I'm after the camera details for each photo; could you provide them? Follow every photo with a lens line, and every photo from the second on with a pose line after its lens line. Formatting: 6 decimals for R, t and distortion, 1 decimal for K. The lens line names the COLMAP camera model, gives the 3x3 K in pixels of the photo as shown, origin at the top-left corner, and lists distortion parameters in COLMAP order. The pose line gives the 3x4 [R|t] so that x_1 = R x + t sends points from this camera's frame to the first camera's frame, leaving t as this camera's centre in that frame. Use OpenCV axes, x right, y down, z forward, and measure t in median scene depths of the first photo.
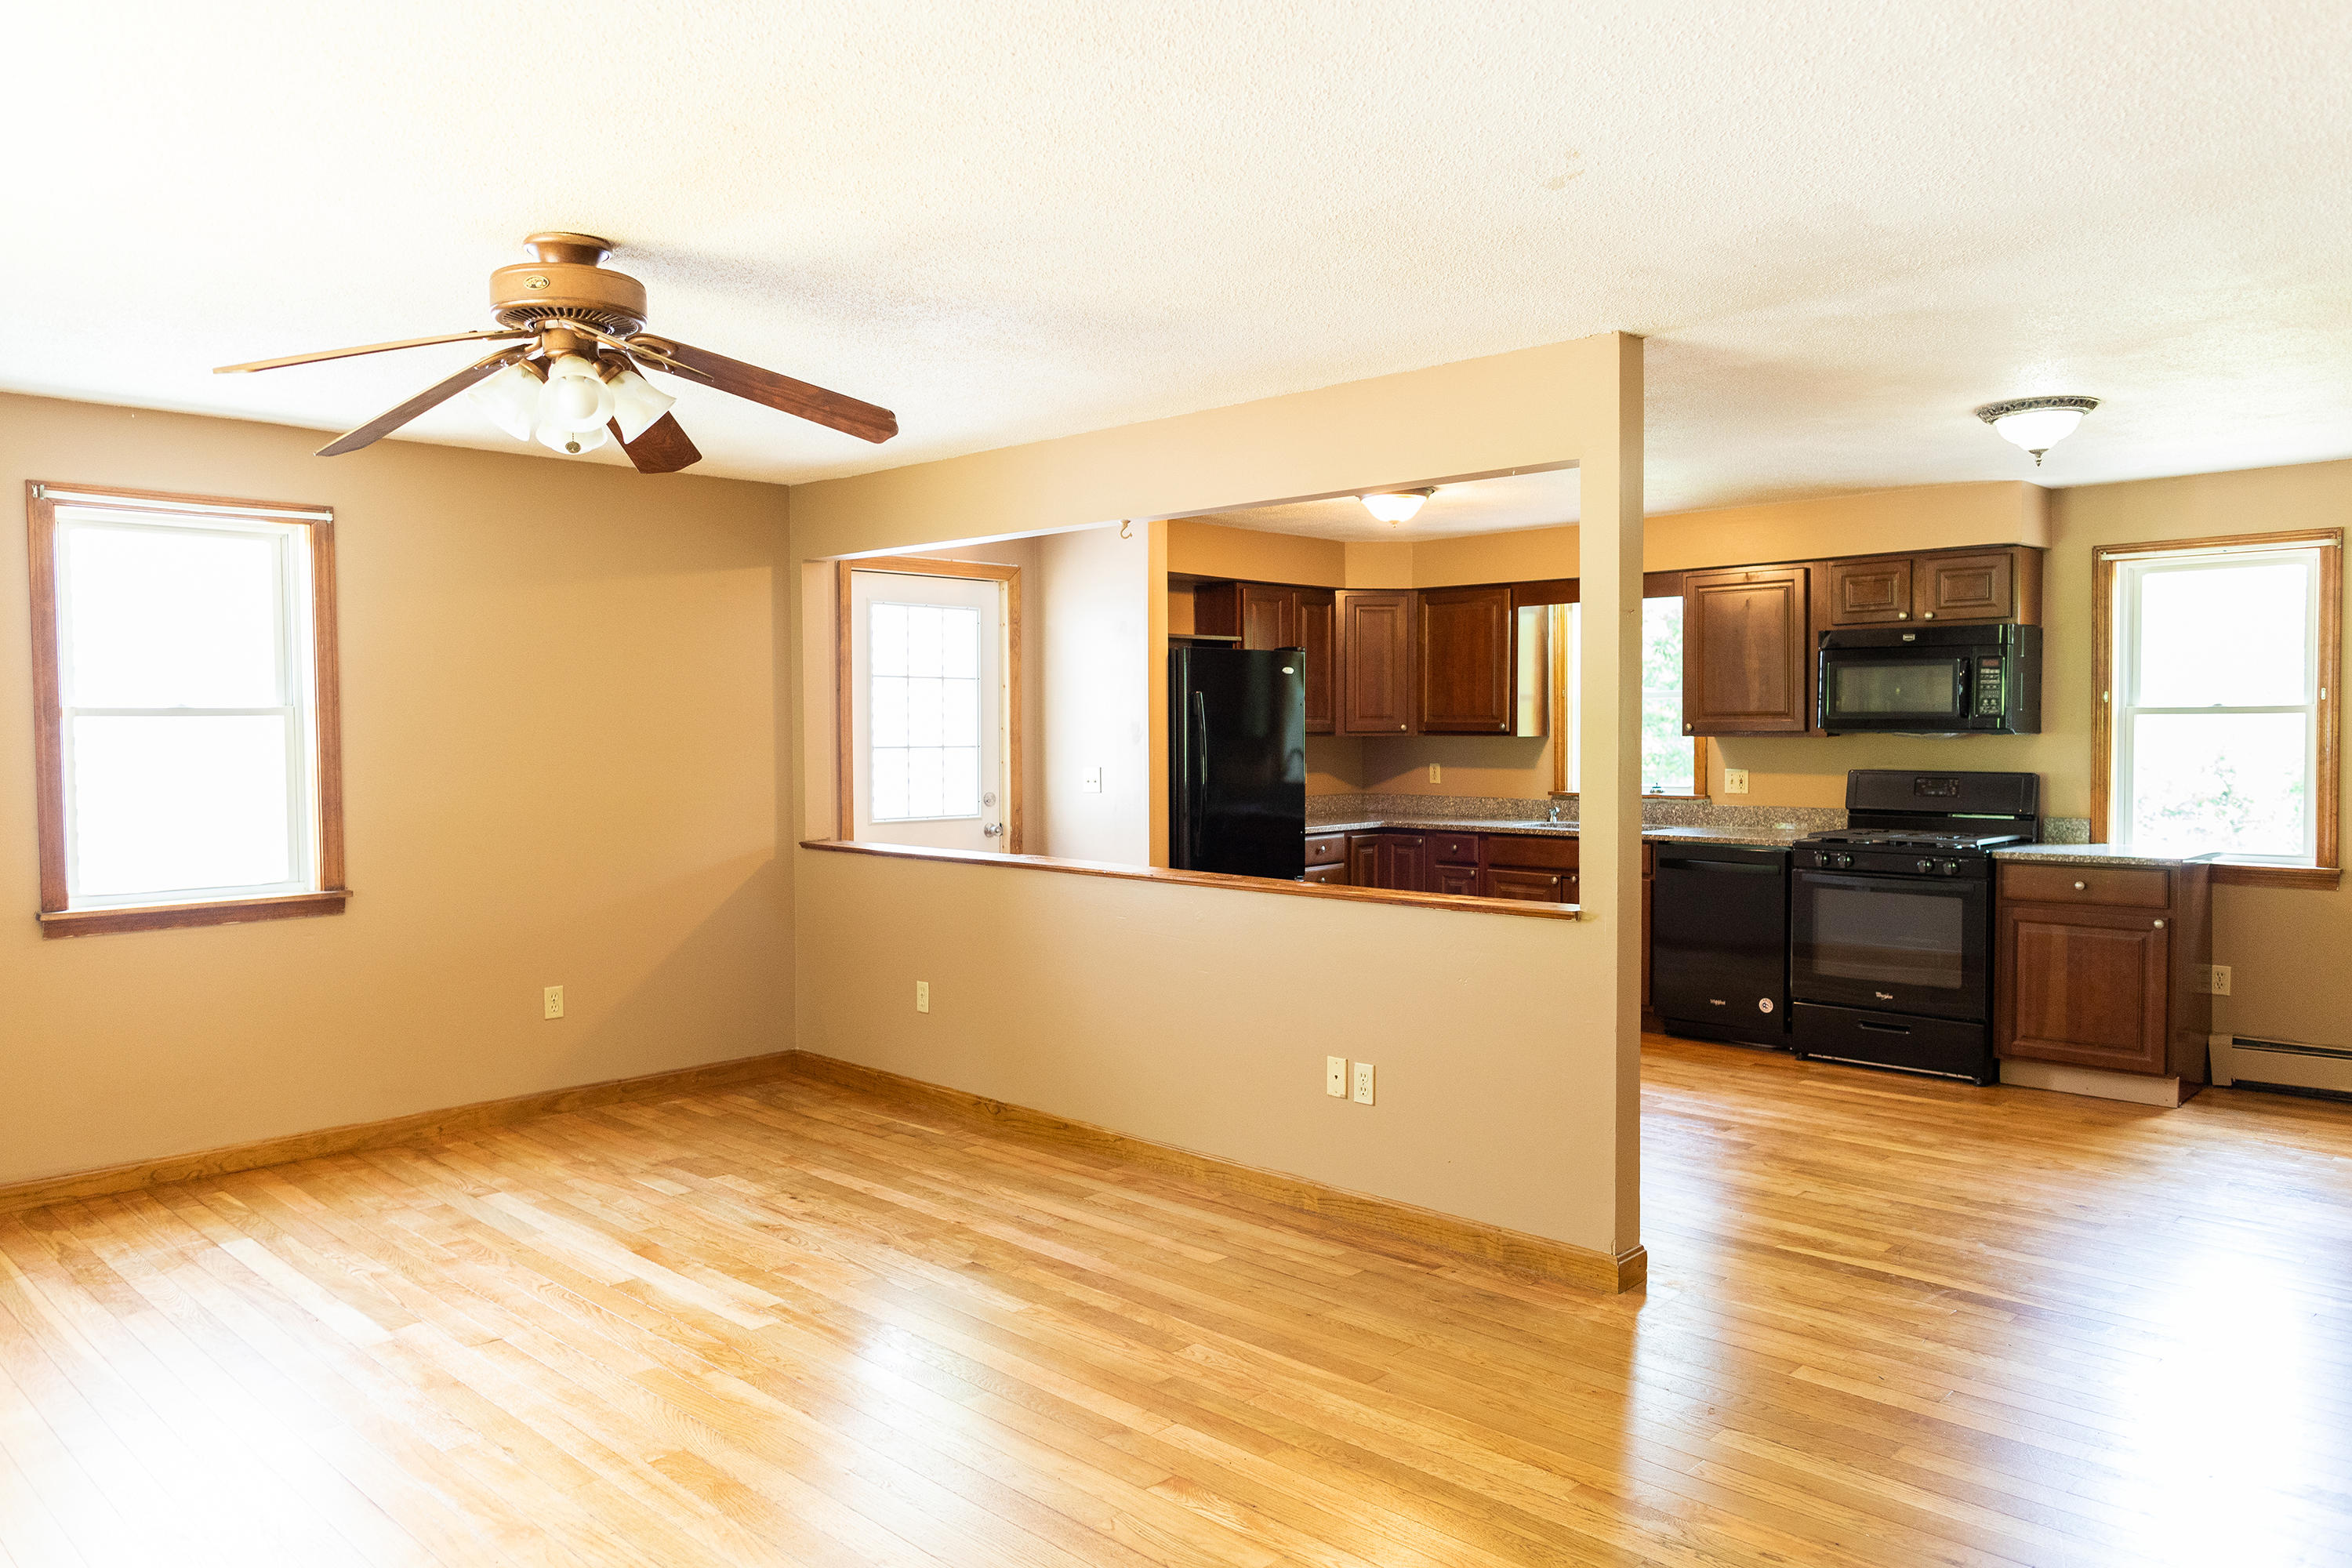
lens RADIAL K [[1615.1, 0, 1176.0], [0, 1615.1, 784.0], [0, 0, 1]] dist [0.004460, 0.000432]
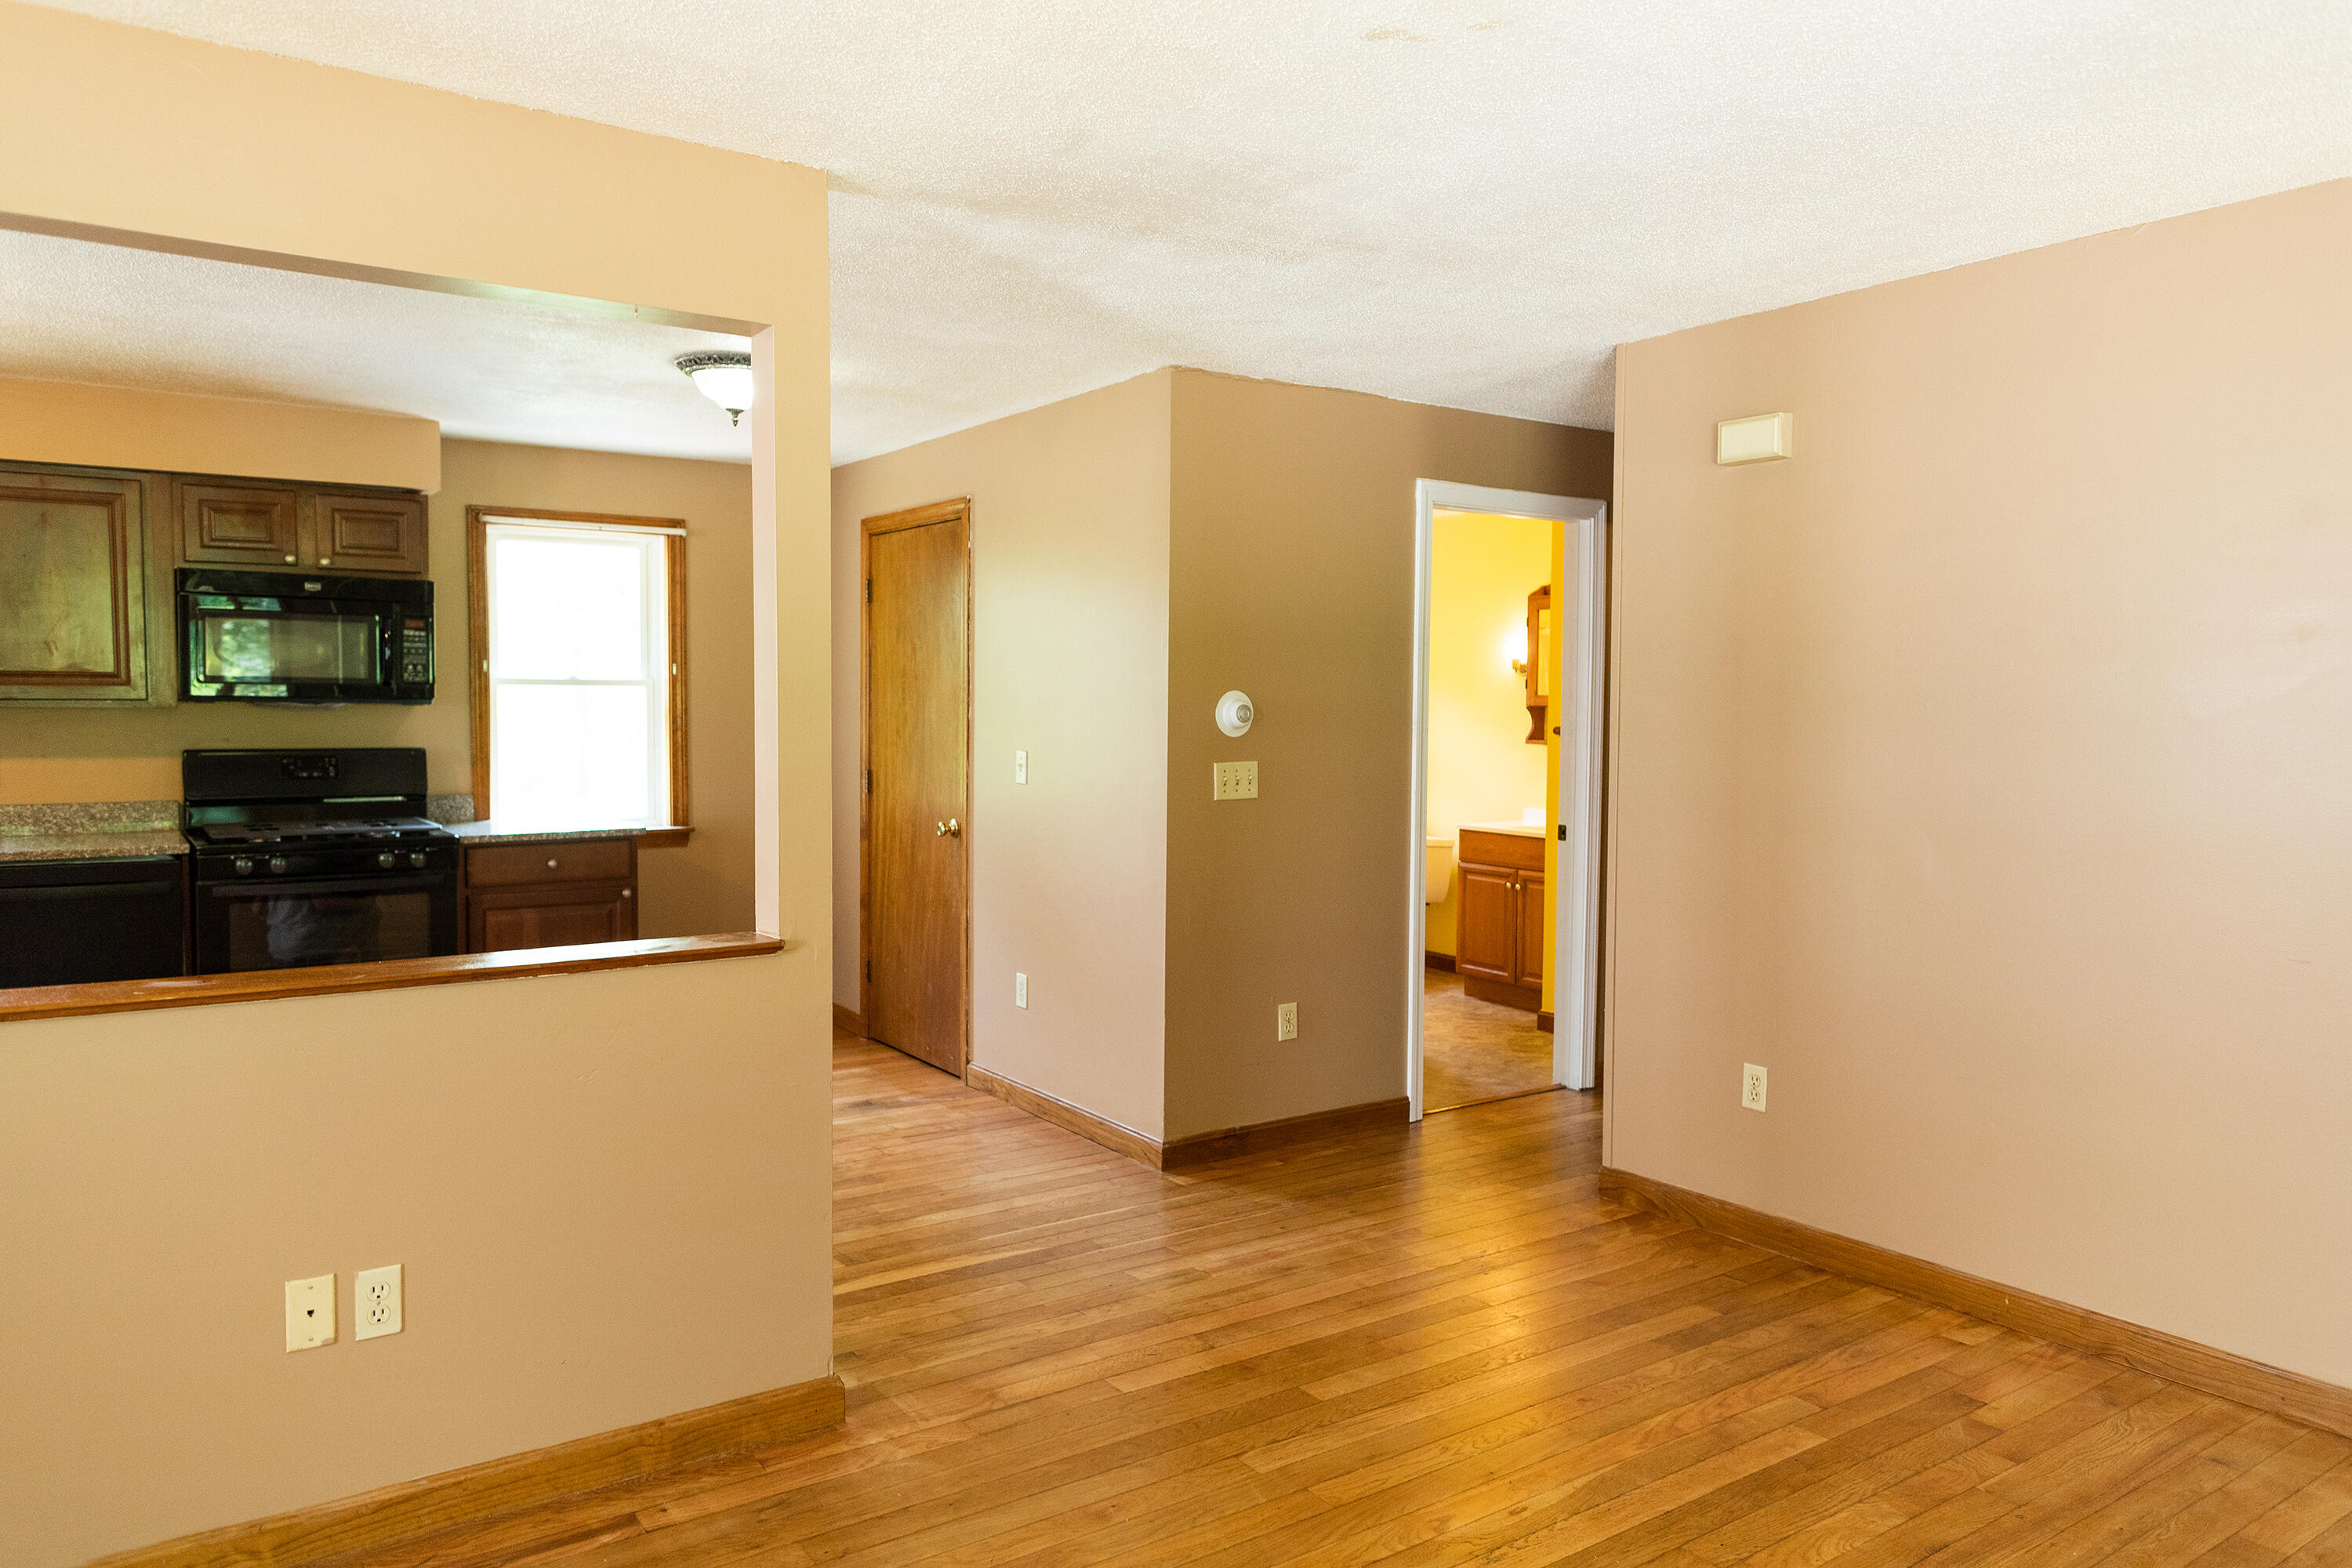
lens RADIAL K [[1584.3, 0, 1176.0], [0, 1584.3, 784.0], [0, 0, 1]] dist [0.010338, 0.000827]
pose [[0.192690, -0.045125, 0.980222, -0.270786], [0.028698, 0.998774, 0.040338, -0.010796], [-0.980840, 0.020358, 0.193749, 0.431771]]
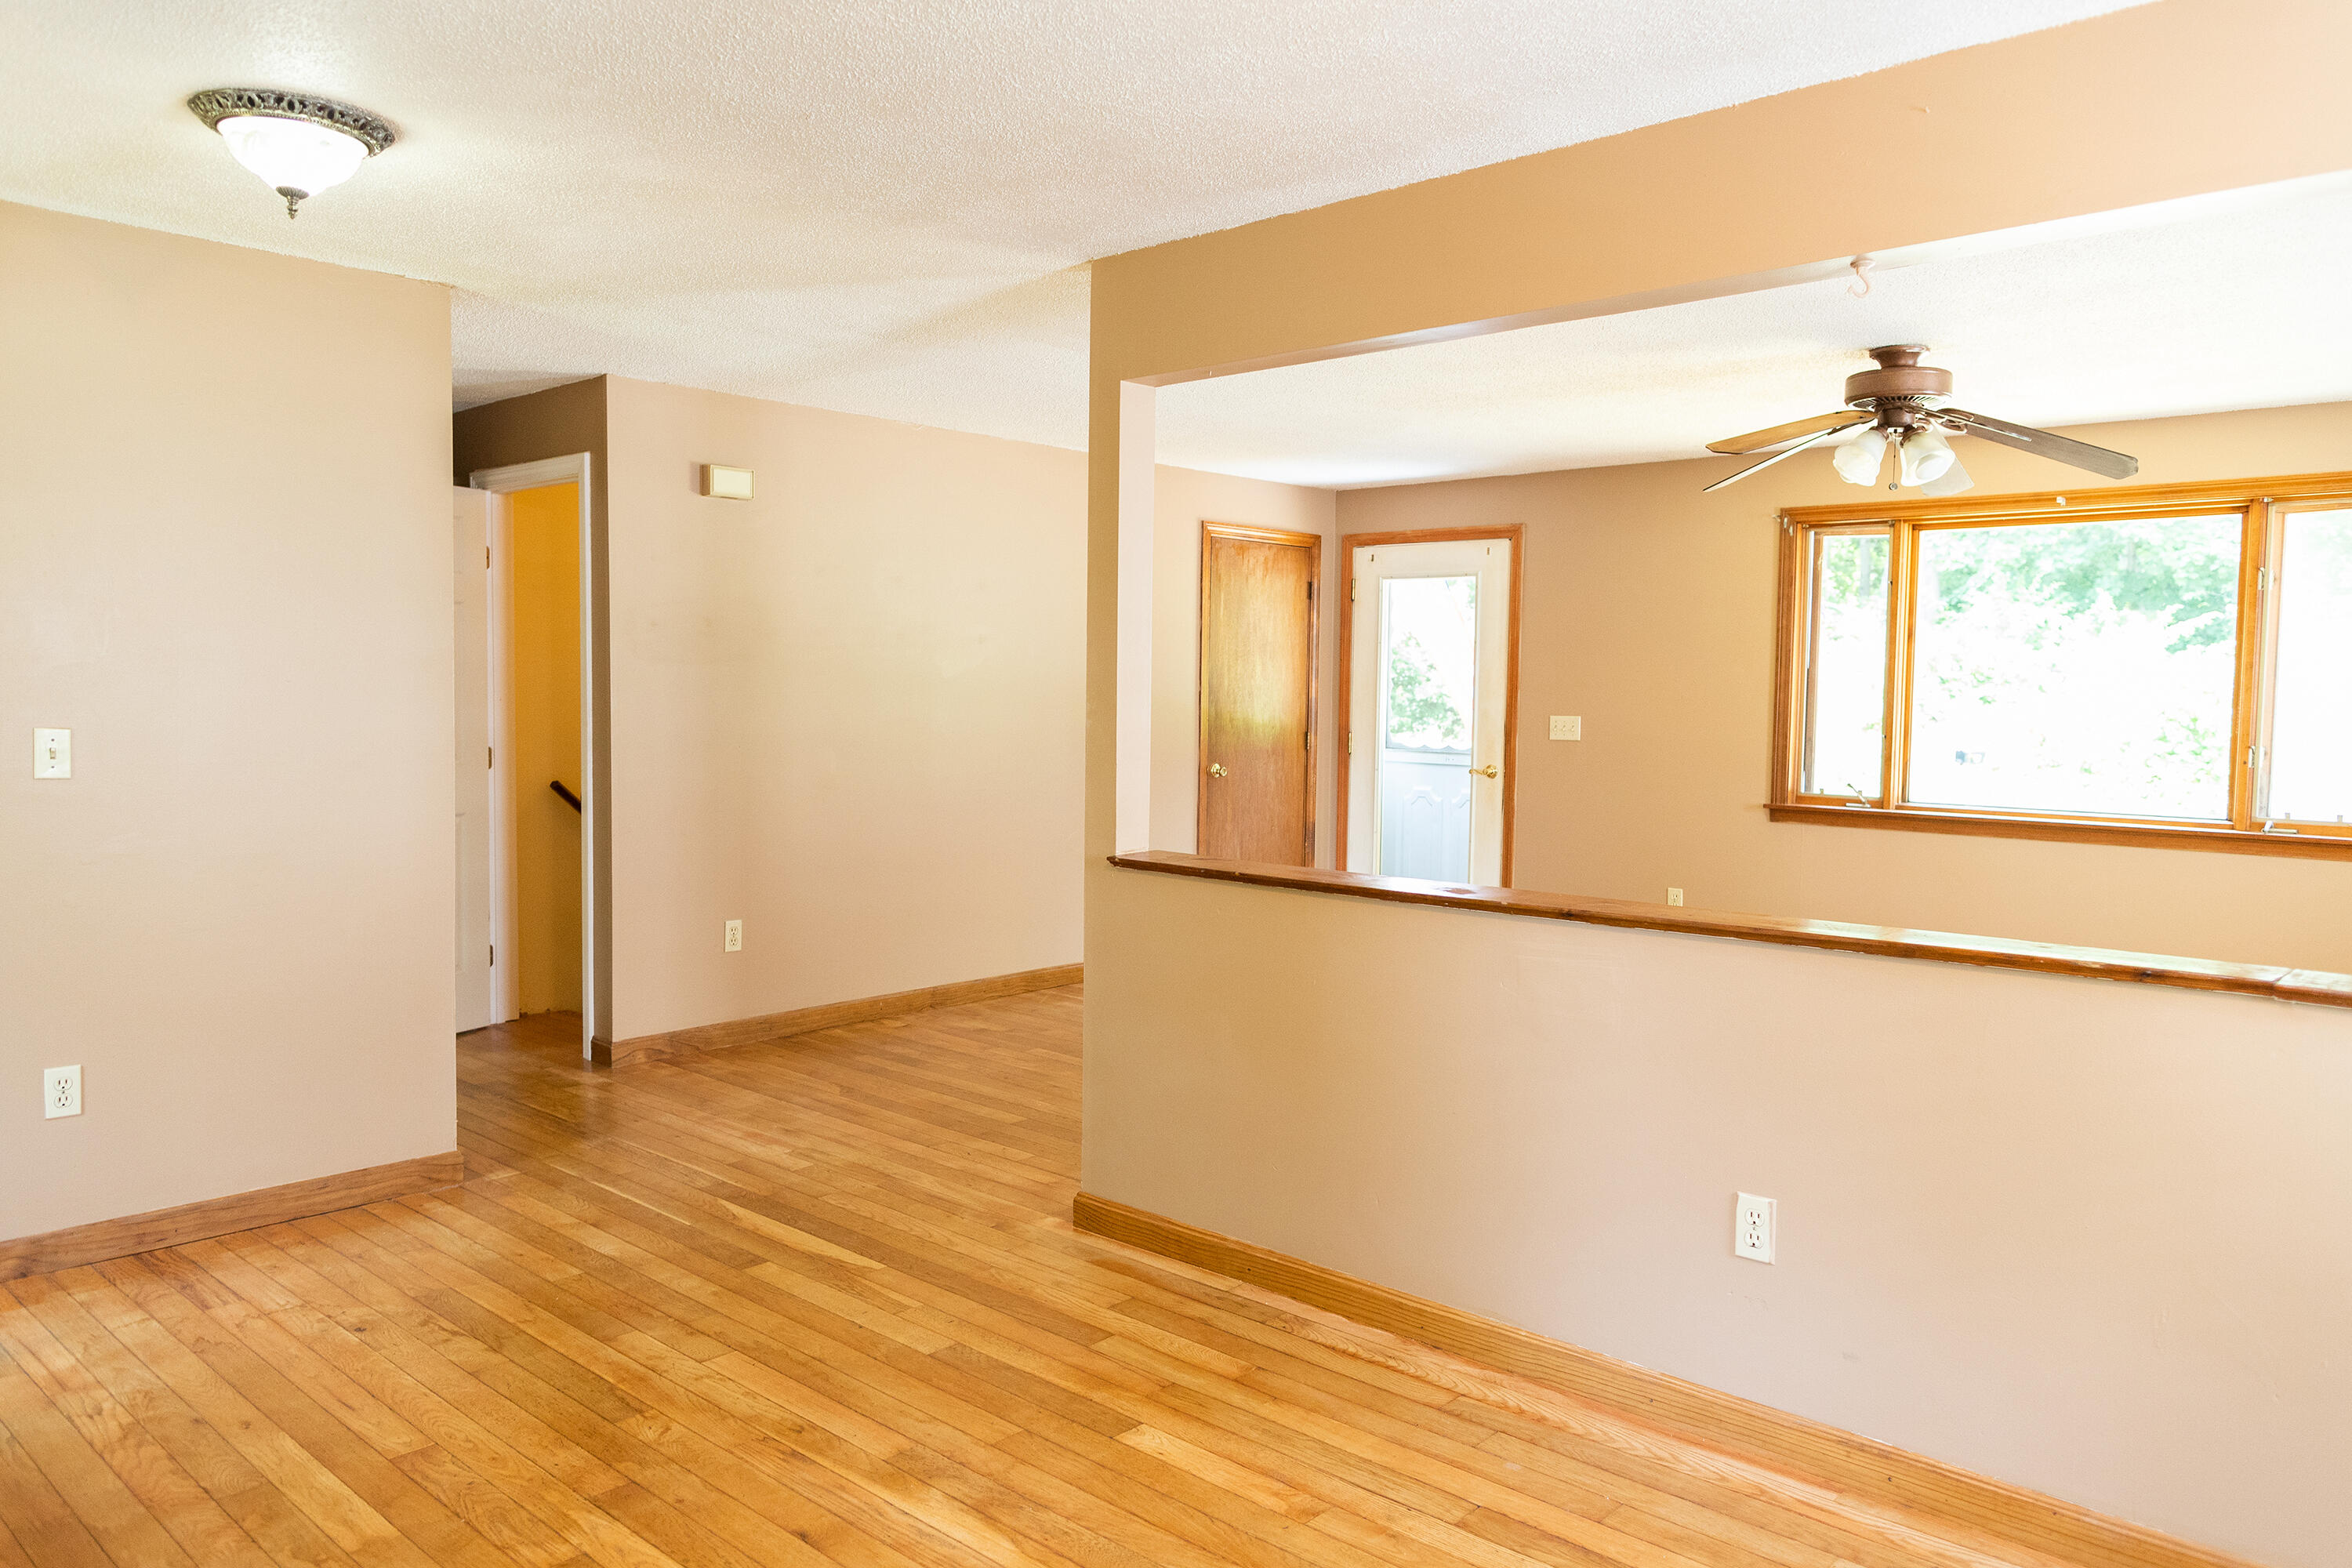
lens RADIAL K [[1584.3, 0, 1176.0], [0, 1584.3, 784.0], [0, 0, 1]] dist [0.010338, 0.000827]
pose [[-0.999704, -0.006029, -0.023557, 0.163798], [-0.008271, 0.995323, 0.096248, -0.034448], [0.022867, 0.096414, -0.995079, 1.244477]]
